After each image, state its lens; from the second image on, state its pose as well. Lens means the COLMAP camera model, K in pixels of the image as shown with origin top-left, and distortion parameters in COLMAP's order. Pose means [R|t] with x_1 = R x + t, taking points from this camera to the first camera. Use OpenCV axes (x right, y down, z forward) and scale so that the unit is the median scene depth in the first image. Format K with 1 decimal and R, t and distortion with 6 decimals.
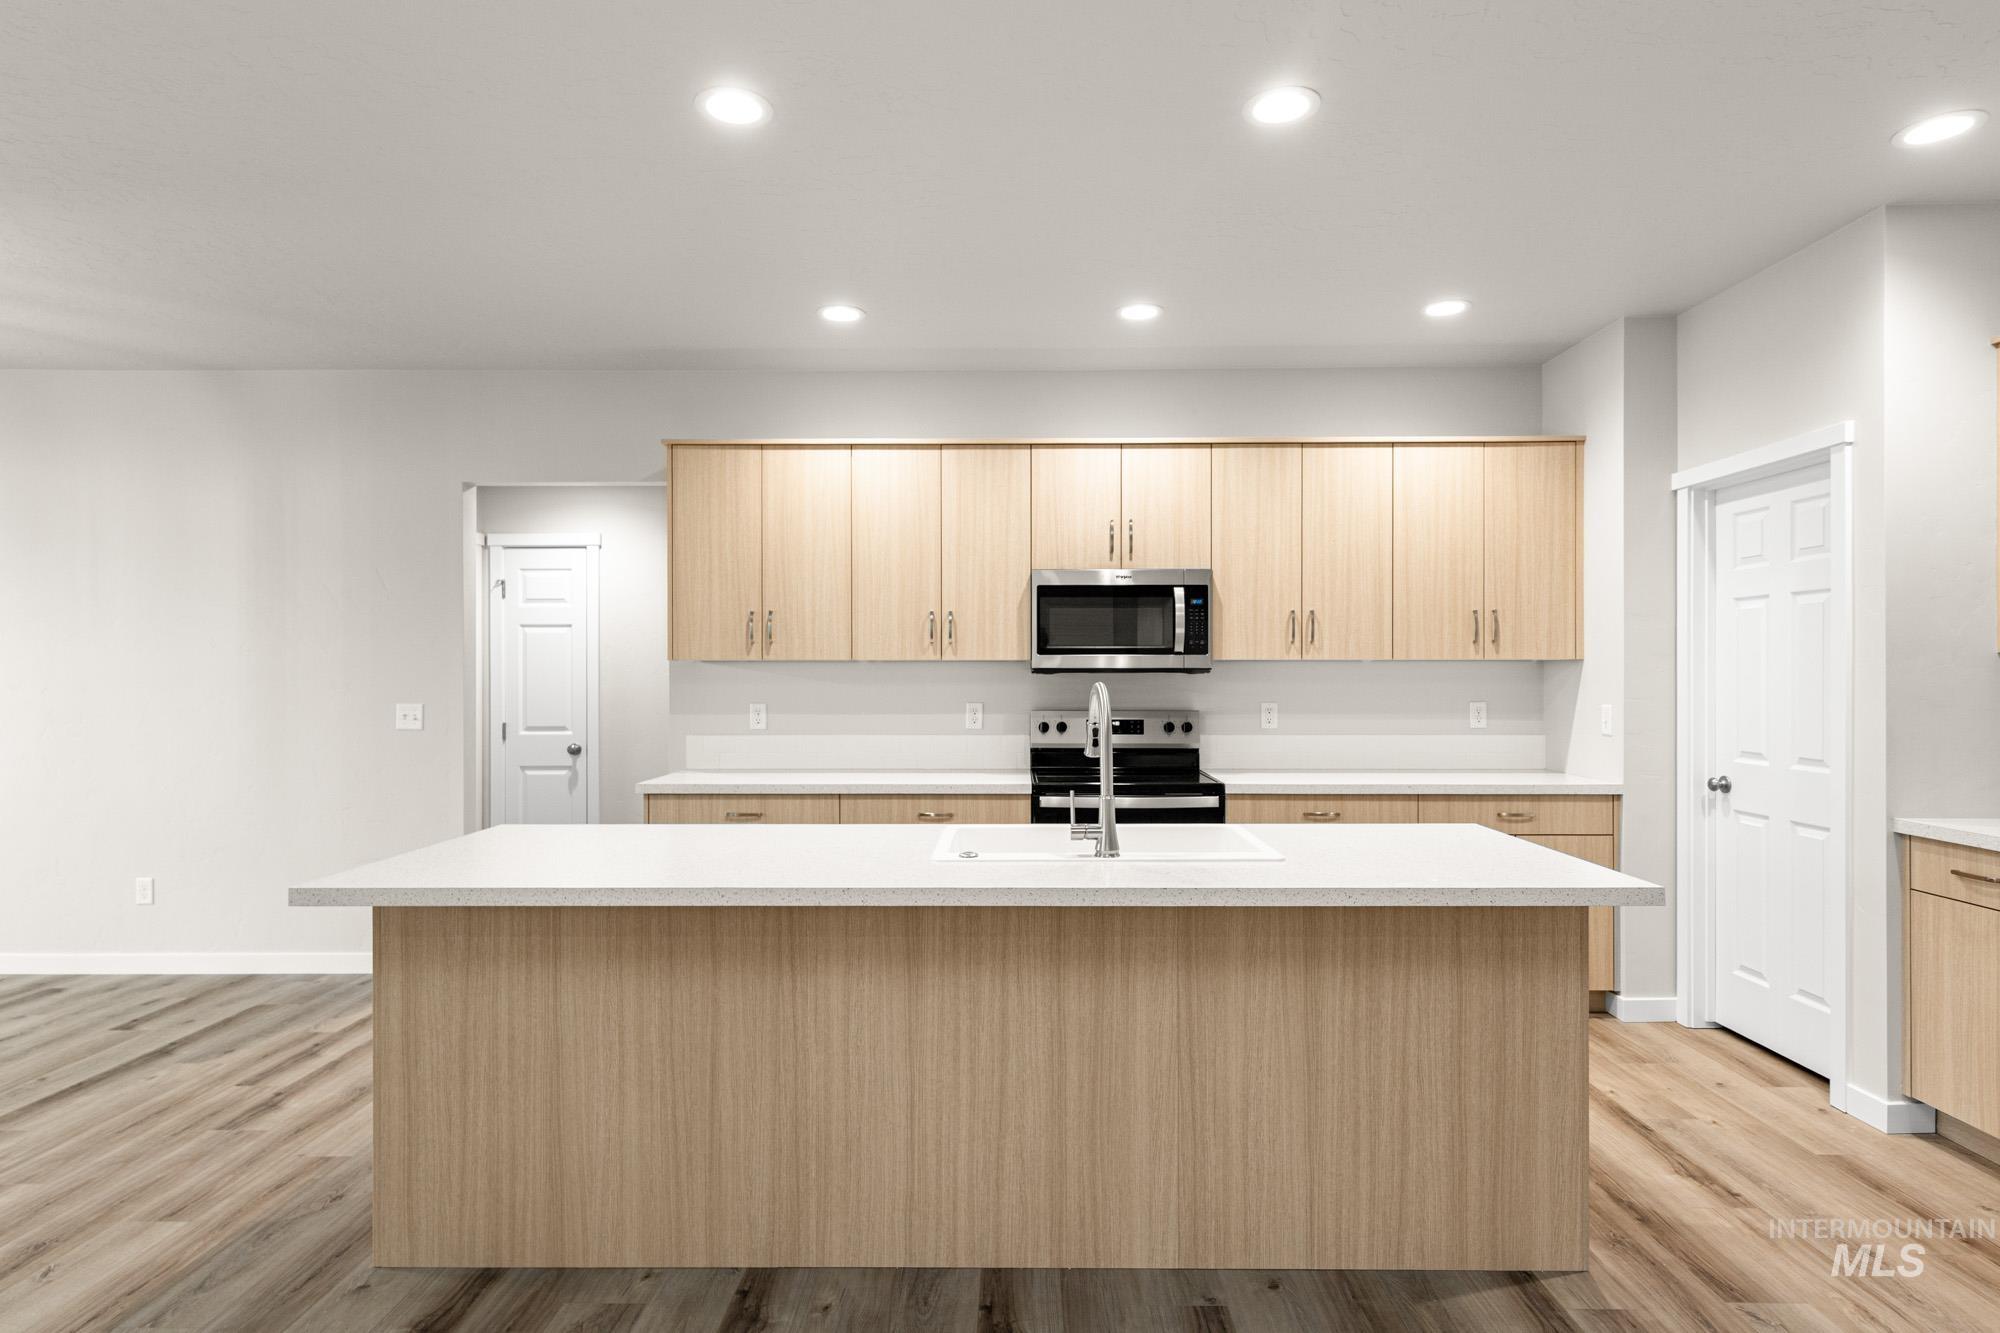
lens RADIAL K [[1079.4, 0, 1014.3], [0, 1079.4, 668.7], [0, 0, 1]] dist [0.003561, 0.000637]
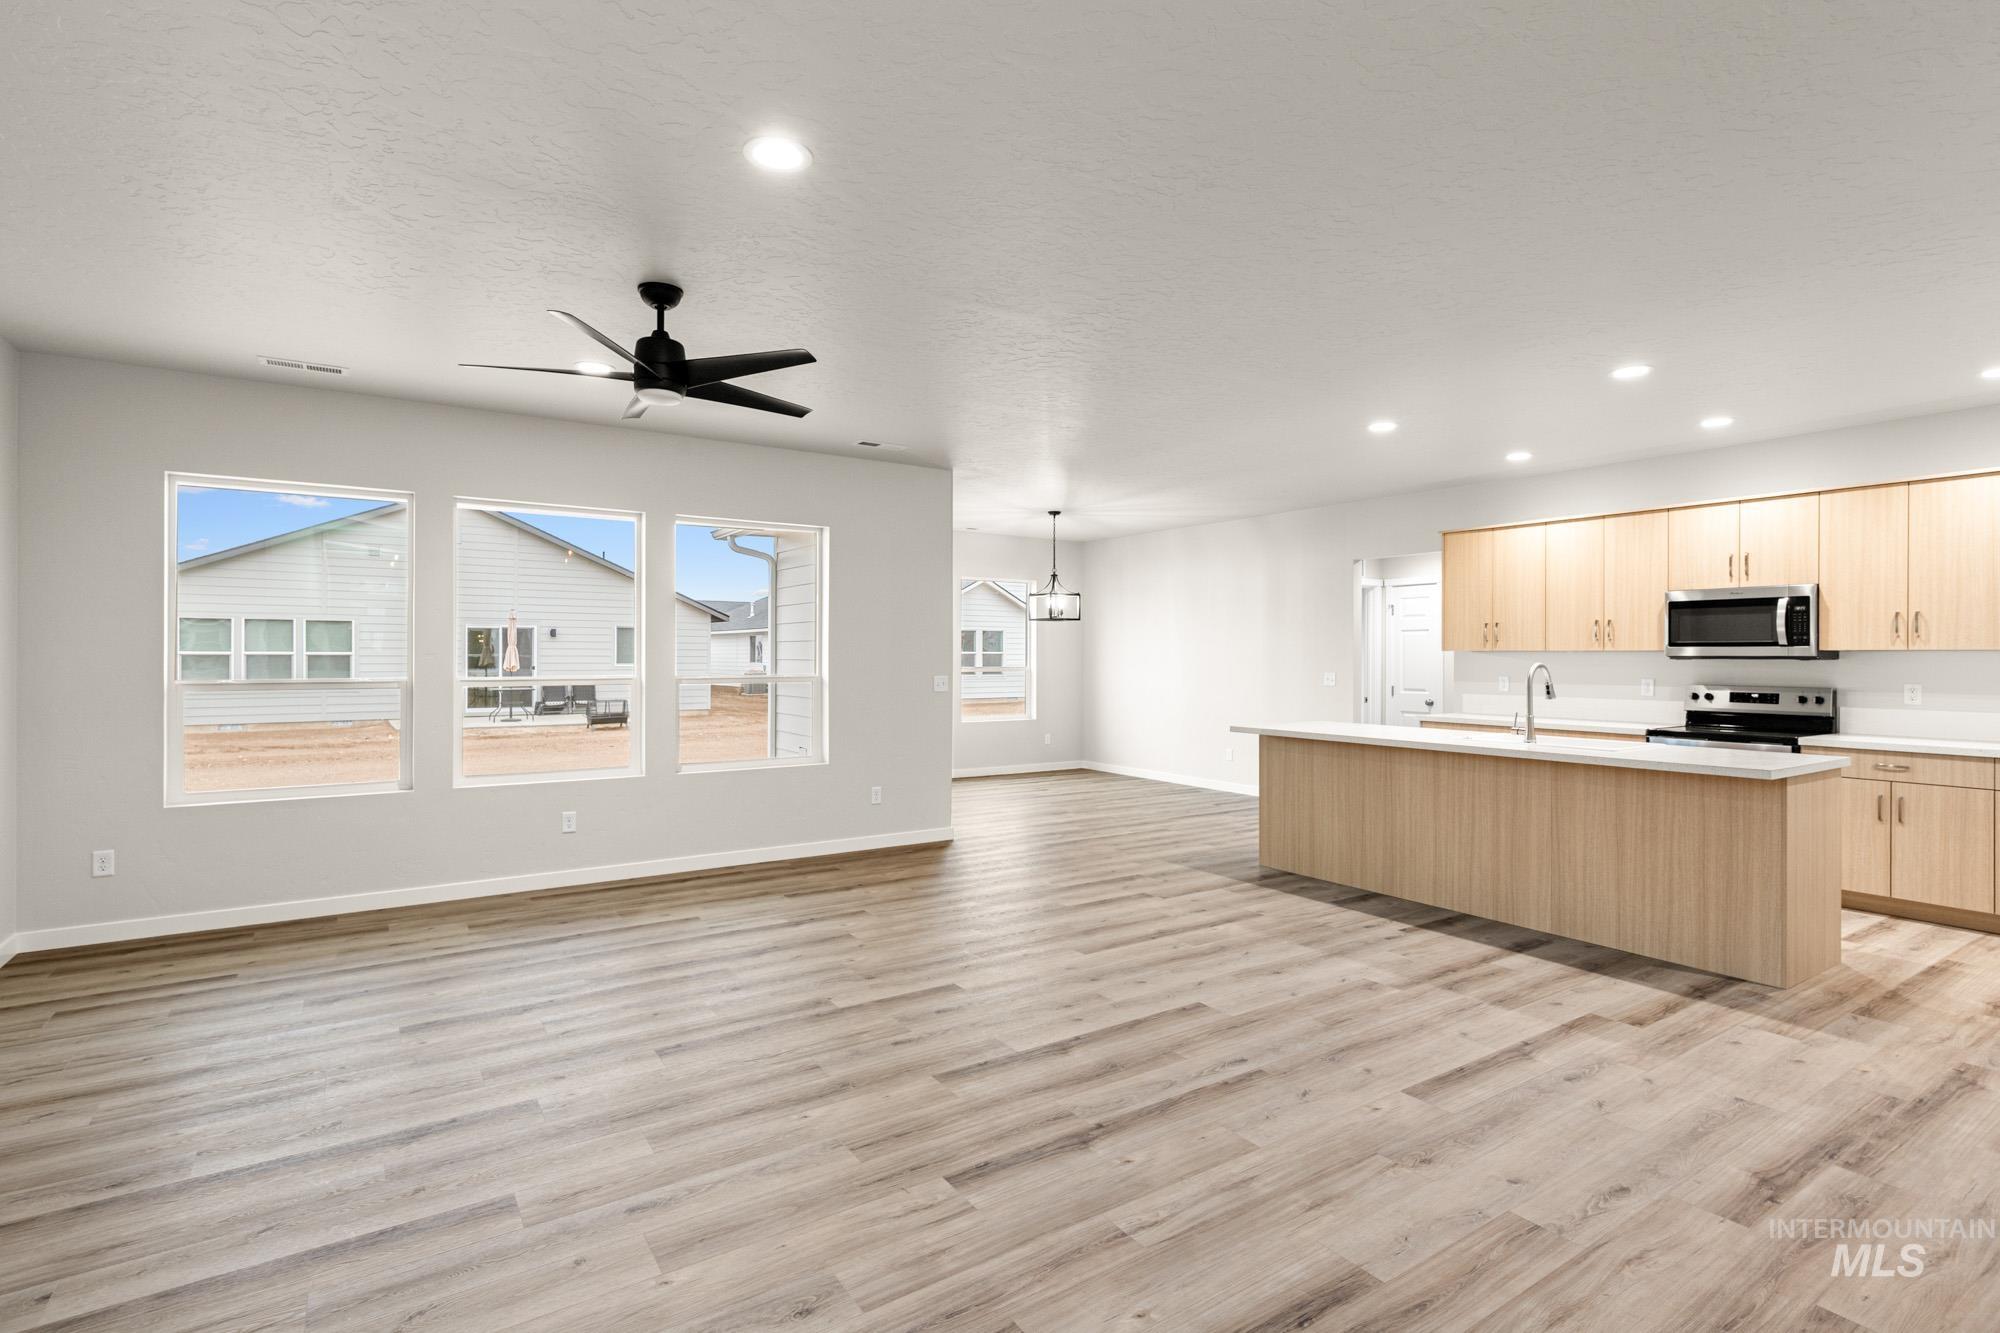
lens RADIAL K [[947.4, 0, 1000.0], [0, 947.4, 666.5], [0, 0, 1]] dist [0.007391, -0.000476]
pose [[0.561123, 0.011892, -0.827647, 0.598930], [-0.001499, 0.999910, 0.013351, -0.002030], [0.827731, -0.006251, 0.561090, -0.531978]]
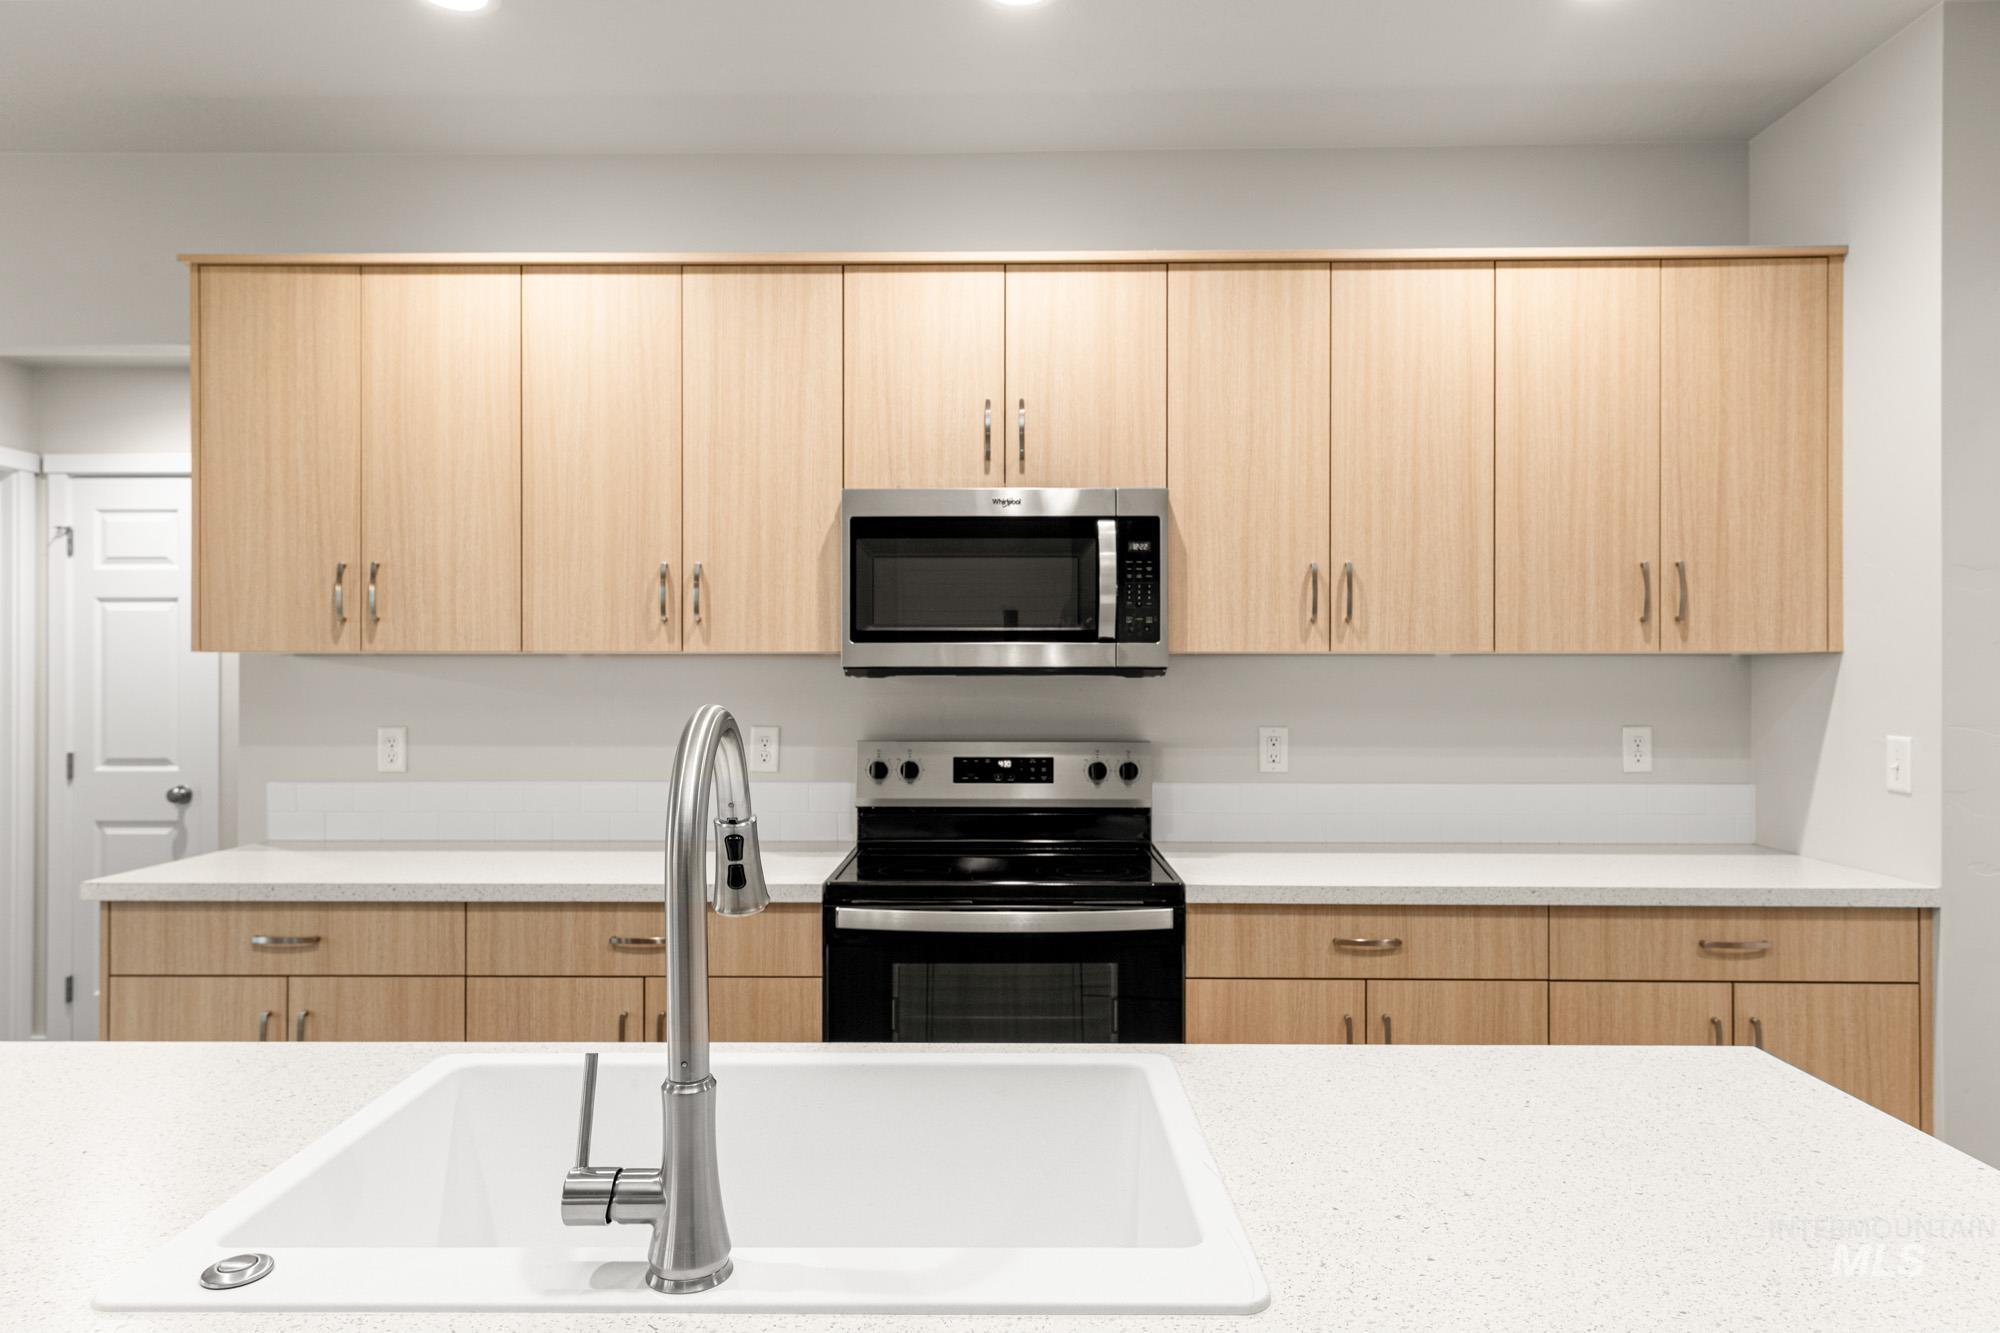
lens RADIAL K [[1240.2, 0, 1000.0], [0, 1240.2, 666.5], [0, 0, 1]] dist [0.005027, 0.000823]
pose [[0.999997, 0.001314, -0.002120, 0.098208], [-0.001320, 0.999996, -0.002454, 0.000795], [0.002117, 0.002457, 0.999995, 0.362726]]
